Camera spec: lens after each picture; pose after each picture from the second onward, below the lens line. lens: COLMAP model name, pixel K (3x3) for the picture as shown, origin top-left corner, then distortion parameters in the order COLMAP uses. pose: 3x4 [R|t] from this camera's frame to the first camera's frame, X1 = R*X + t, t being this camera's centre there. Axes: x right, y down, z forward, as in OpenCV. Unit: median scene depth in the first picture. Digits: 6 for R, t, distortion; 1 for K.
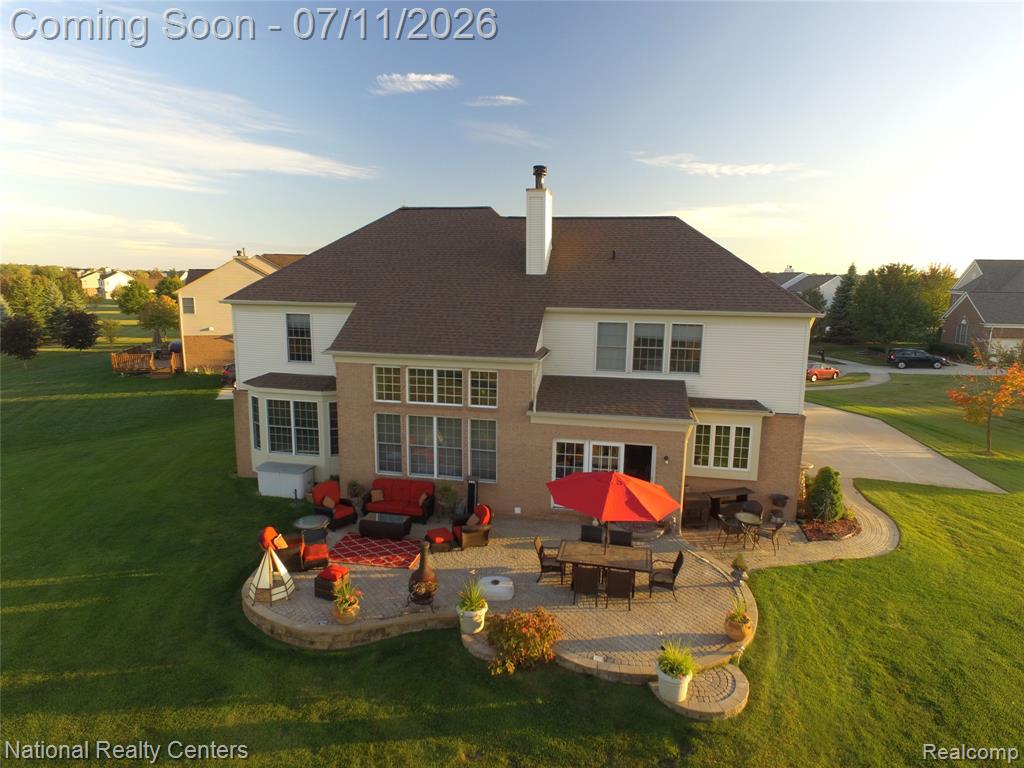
lens RADIAL K [[596.9, 0, 512.0], [0, 596.9, 384.0], [0, 0, 1]] dist [-0.013177, 0.017224]
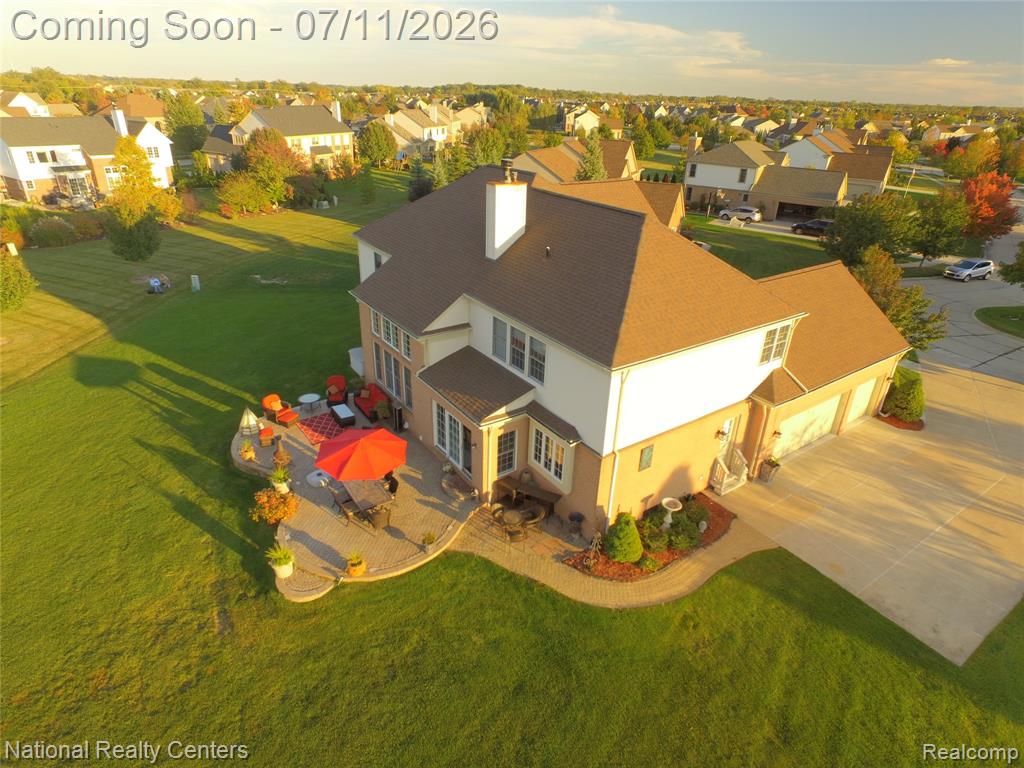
lens RADIAL K [[596.9, 0, 512.0], [0, 596.9, 384.0], [0, 0, 1]] dist [-0.013177, 0.017224]
pose [[0.716206, 0.314754, -0.622880, 0.959194], [-0.138278, 0.938826, 0.315412, -0.358511], [0.684053, -0.139770, 0.715916, 0.183108]]
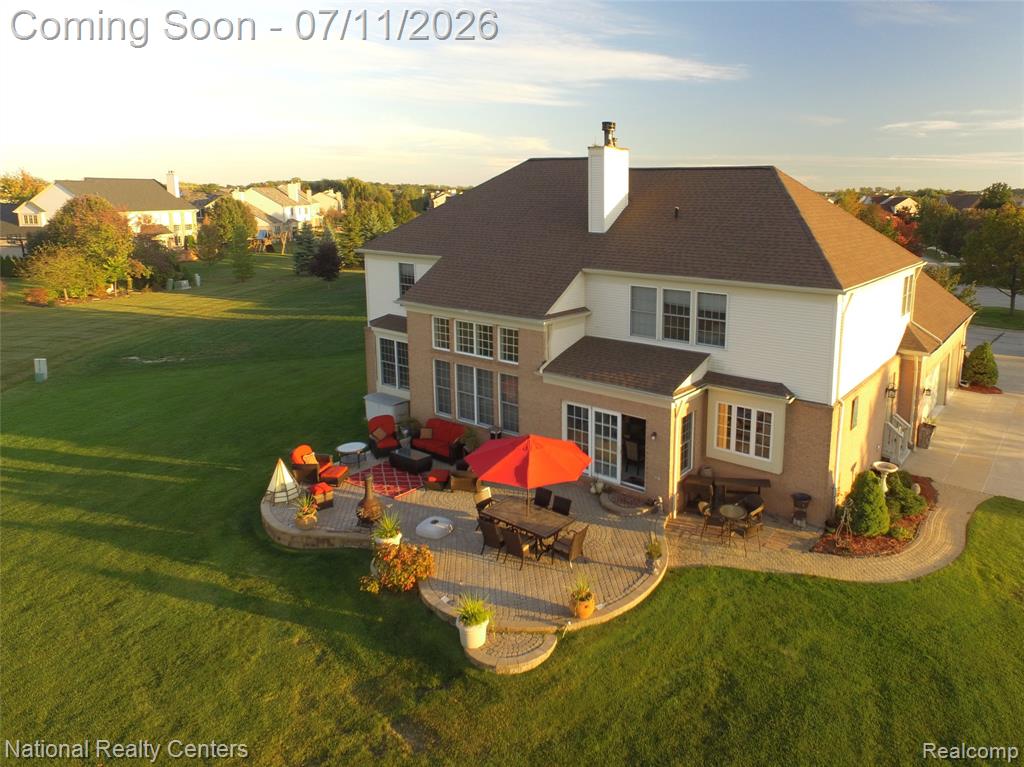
lens RADIAL K [[697.2, 0, 598.1], [0, 697.2, 321.2], [0, 0, 1]] dist [-0.003830, 0.002900]
pose [[0.911375, 0.068036, -0.405914, 0.573411], [-0.065357, 0.997652, 0.020477, -0.067763], [0.406354, 0.007867, 0.913682, -0.054184]]
